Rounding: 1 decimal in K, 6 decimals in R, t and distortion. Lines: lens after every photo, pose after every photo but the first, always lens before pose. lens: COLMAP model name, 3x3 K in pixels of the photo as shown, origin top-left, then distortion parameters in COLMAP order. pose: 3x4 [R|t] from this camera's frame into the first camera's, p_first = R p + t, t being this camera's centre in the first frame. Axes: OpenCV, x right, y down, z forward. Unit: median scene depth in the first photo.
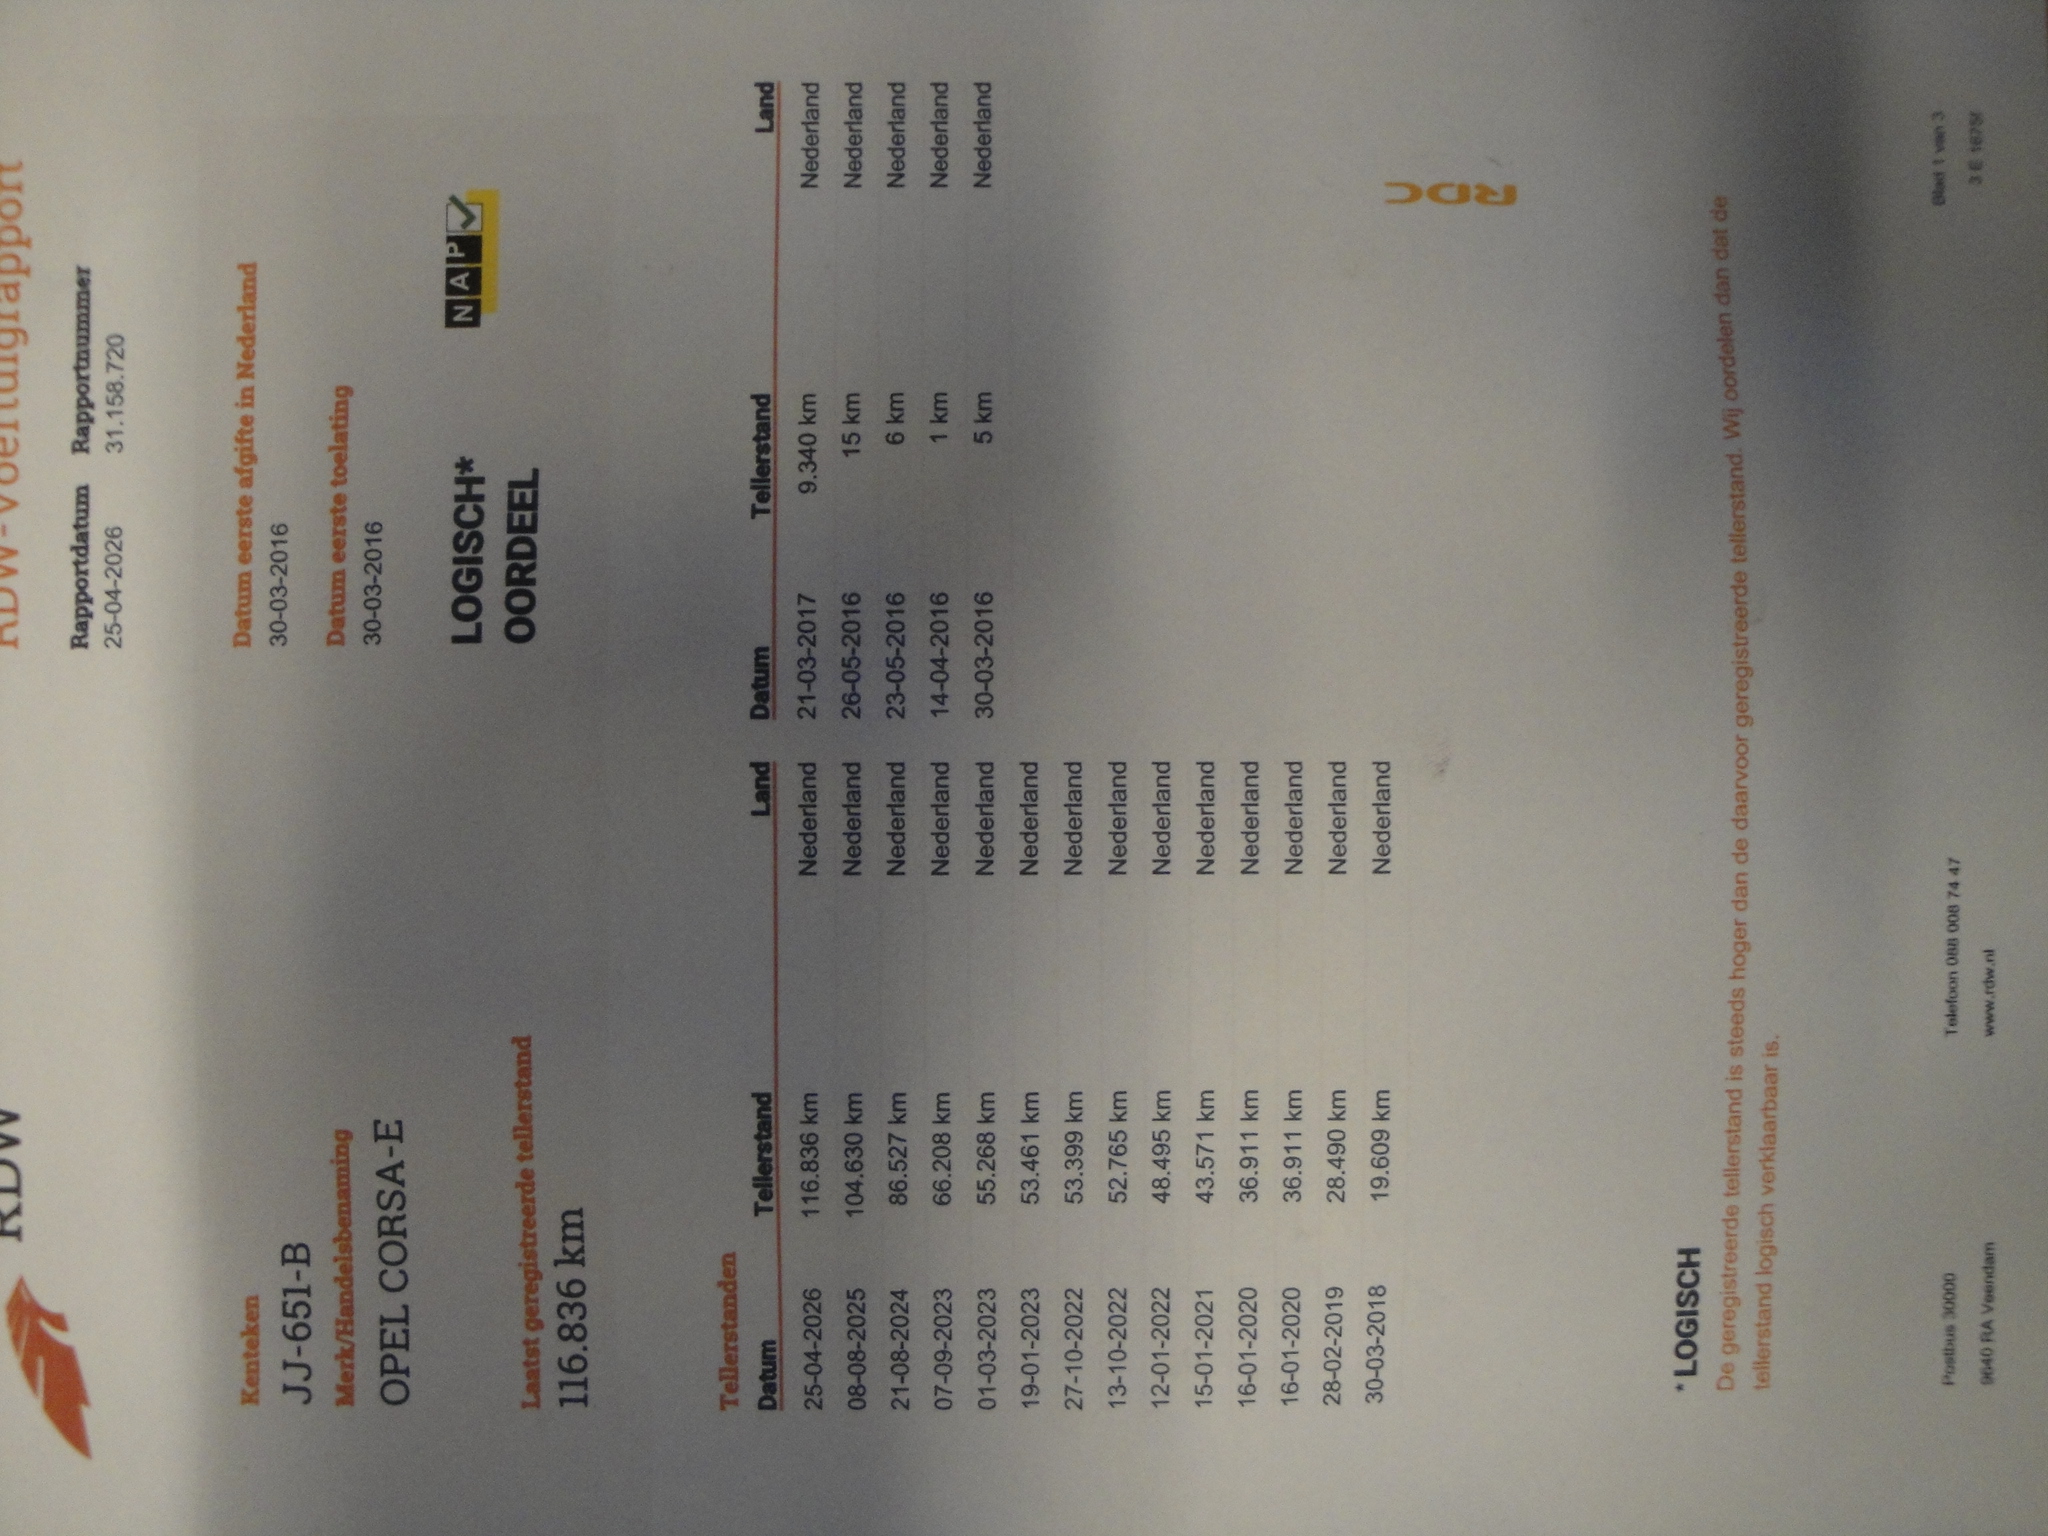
lens RADIAL K [[1661.6, 0, 1031.1], [0, 1661.6, 751.9], [0, 0, 1]] dist [-0.172611, 0.137269]
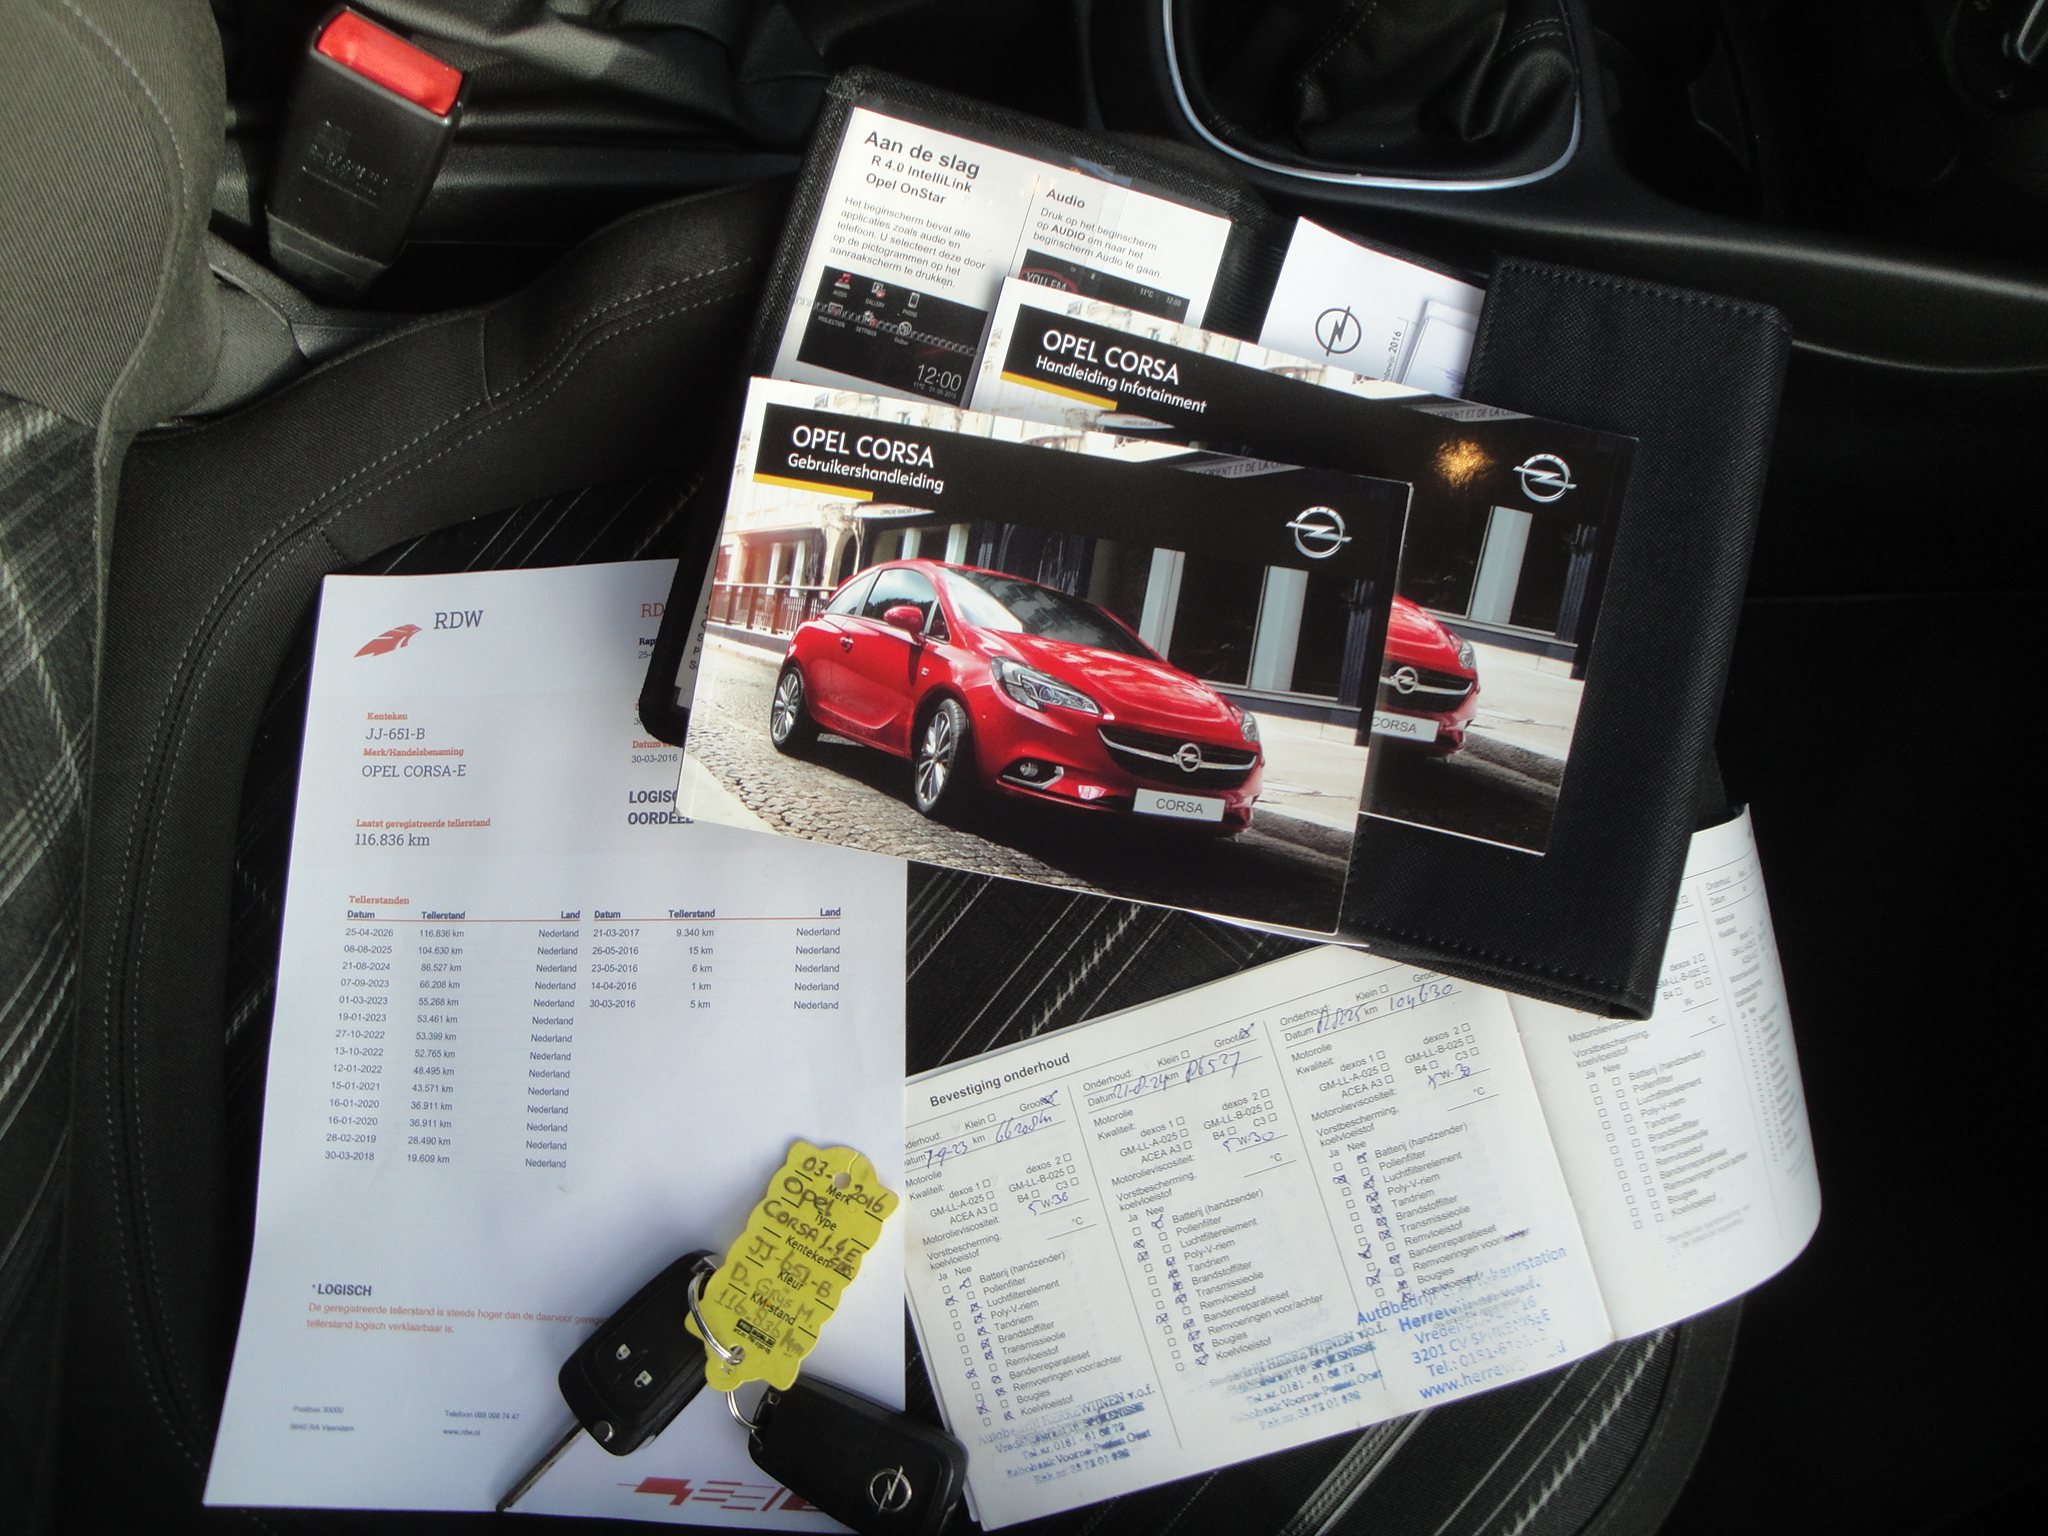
lens RADIAL K [[1661.6, 0, 1031.1], [0, 1661.6, 751.9], [0, 0, 1]] dist [-0.172611, 0.137269]
pose [[-0.017933, 0.988340, -0.151204, -0.047450], [-0.888313, -0.085157, -0.451273, 0.600795], [-0.458888, 0.126224, 0.879483, -1.716570]]
